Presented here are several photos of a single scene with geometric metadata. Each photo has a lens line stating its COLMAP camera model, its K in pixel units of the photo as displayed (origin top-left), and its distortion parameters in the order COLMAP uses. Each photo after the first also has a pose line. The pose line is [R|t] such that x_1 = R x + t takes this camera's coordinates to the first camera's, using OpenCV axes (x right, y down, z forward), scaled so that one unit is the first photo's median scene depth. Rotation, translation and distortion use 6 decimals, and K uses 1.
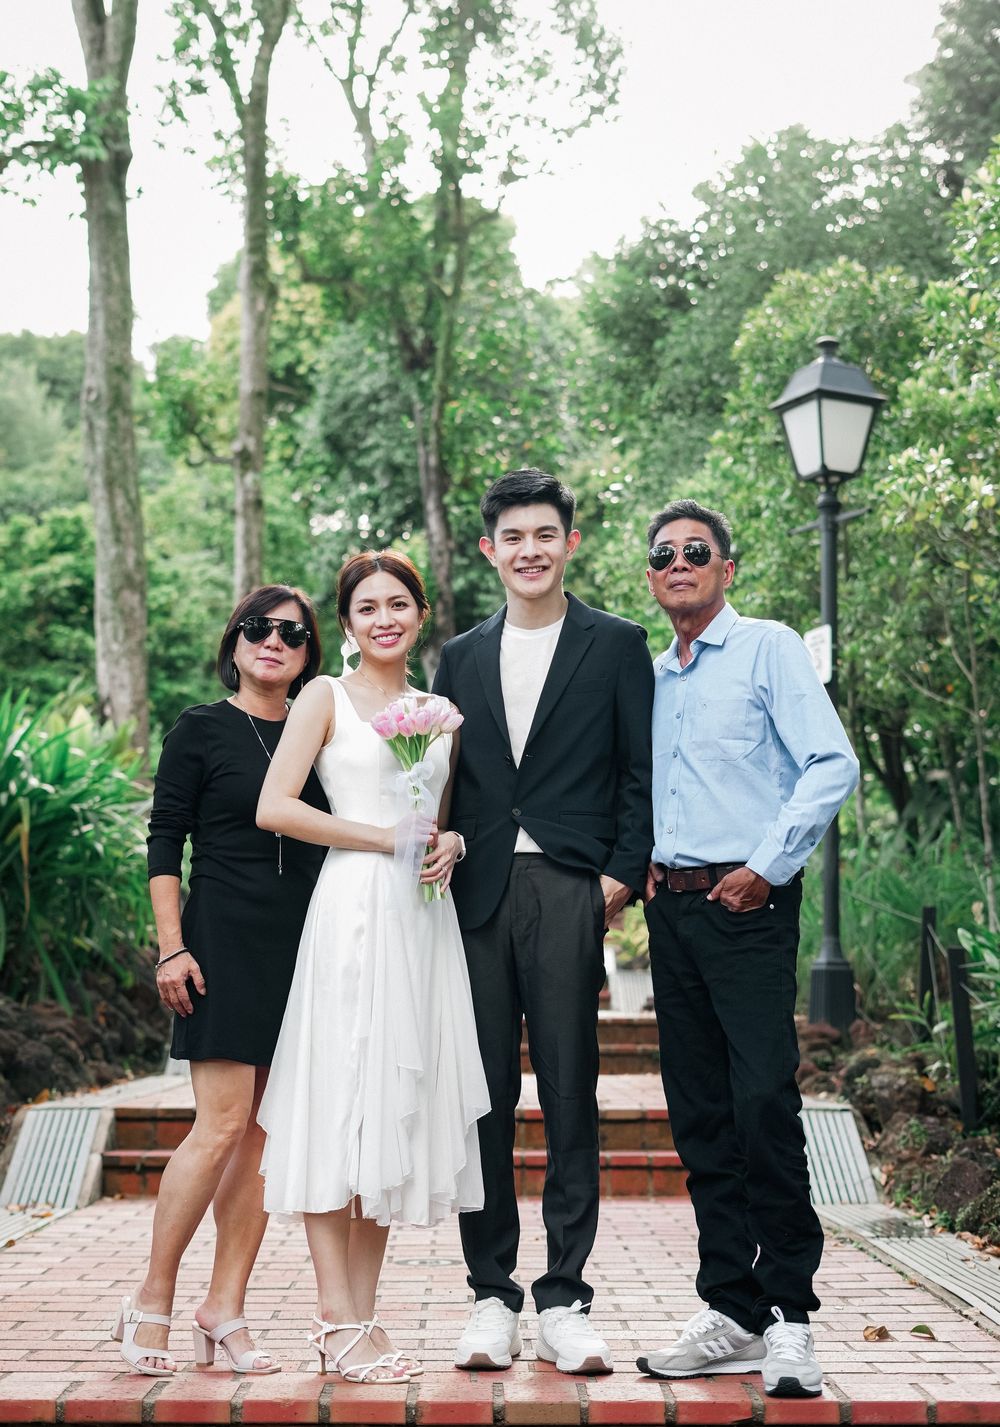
lens RADIAL K [[2179.1, 0, 500.0], [0, 2179.1, 713.5], [0, 0, 1]] dist [-0.009070, 0.116397]
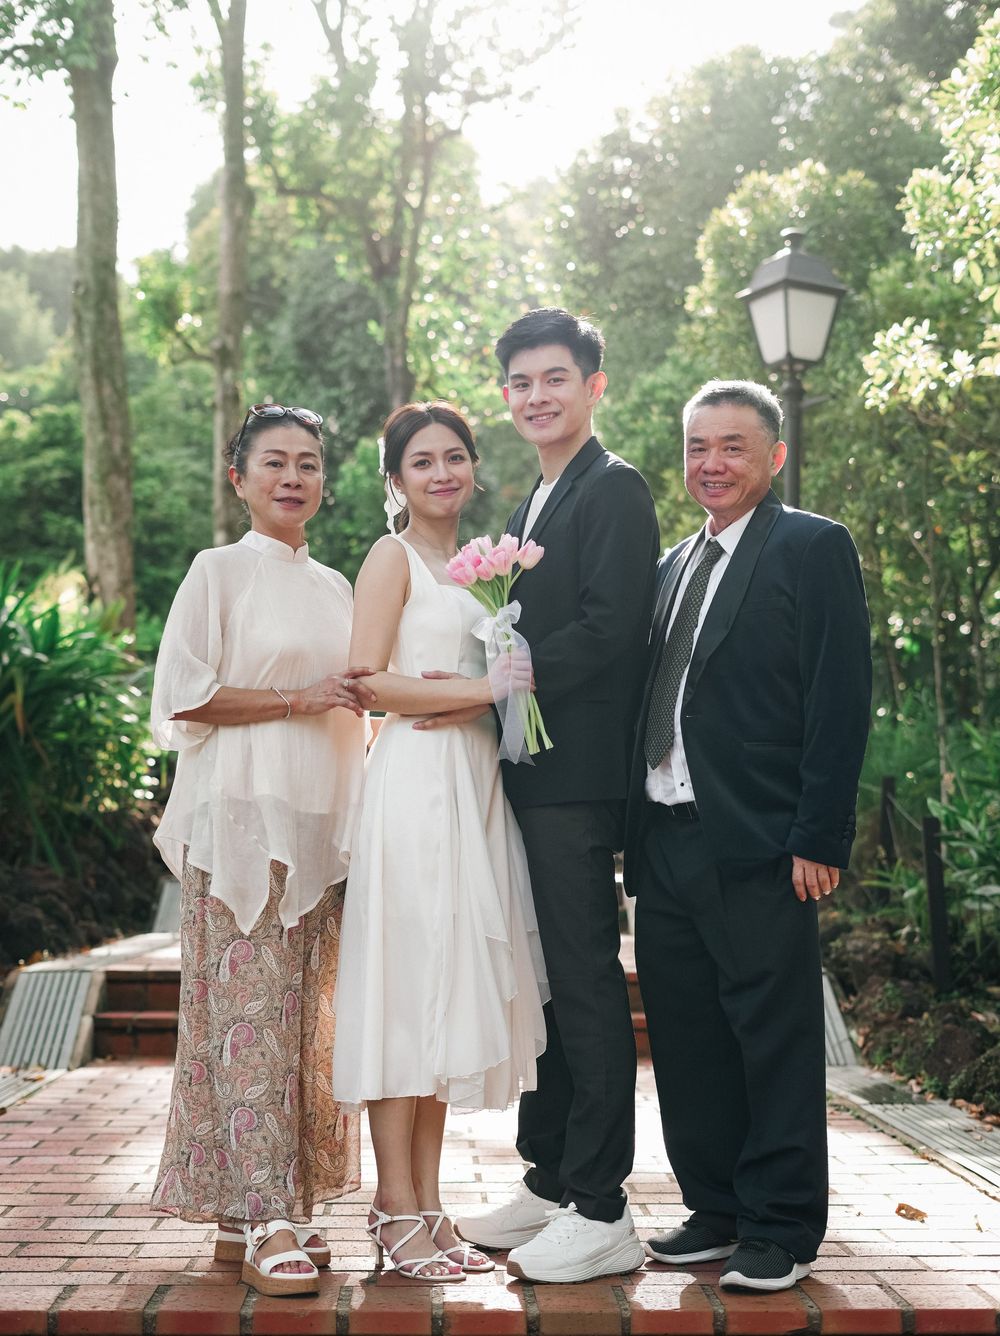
lens RADIAL K [[1922.8, 0, 501.6], [0, 1922.8, 694.3], [0, 0, 1]] dist [0.002323, 0.002885]
pose [[0.999509, 0.005979, 0.030765, -0.015489], [-0.007394, 0.998909, 0.046102, 0.007280], [-0.030456, -0.046307, 0.998463, 0.078251]]
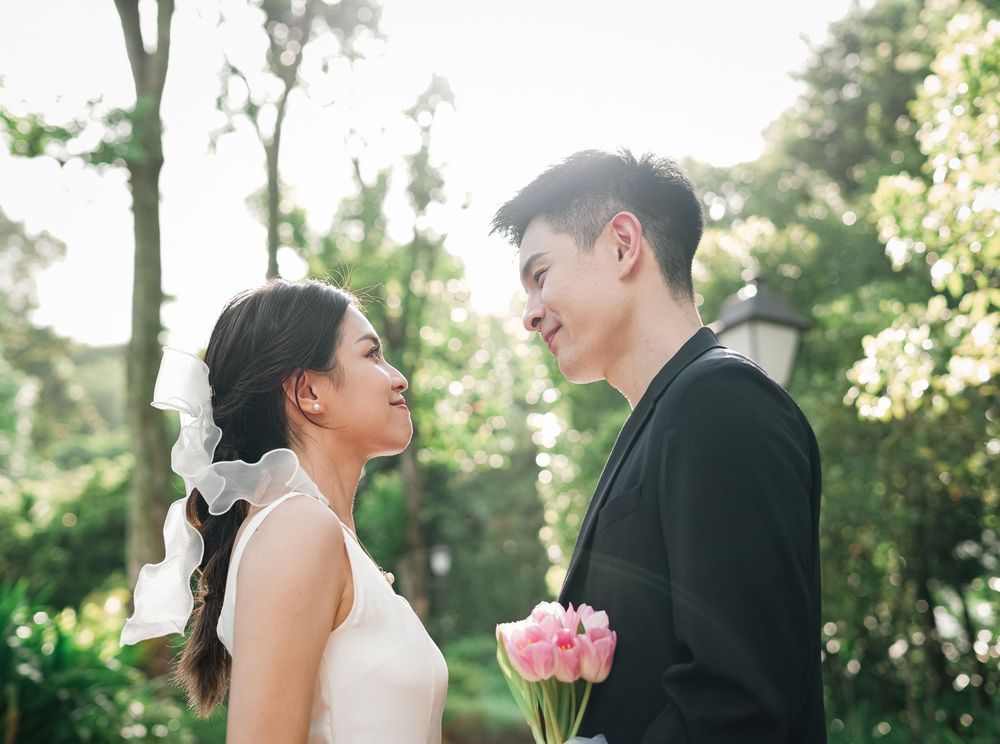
lens RADIAL K [[1439.2, 0, 500.0], [0, 1439.2, 372.0], [0, 0, 1]] dist [0.002323, 0.002885]
pose [[0.999269, -0.004408, 0.037985, -0.014596], [0.010689, 0.985936, -0.166783, 0.006147], [-0.036715, 0.167067, 0.985262, 0.271663]]
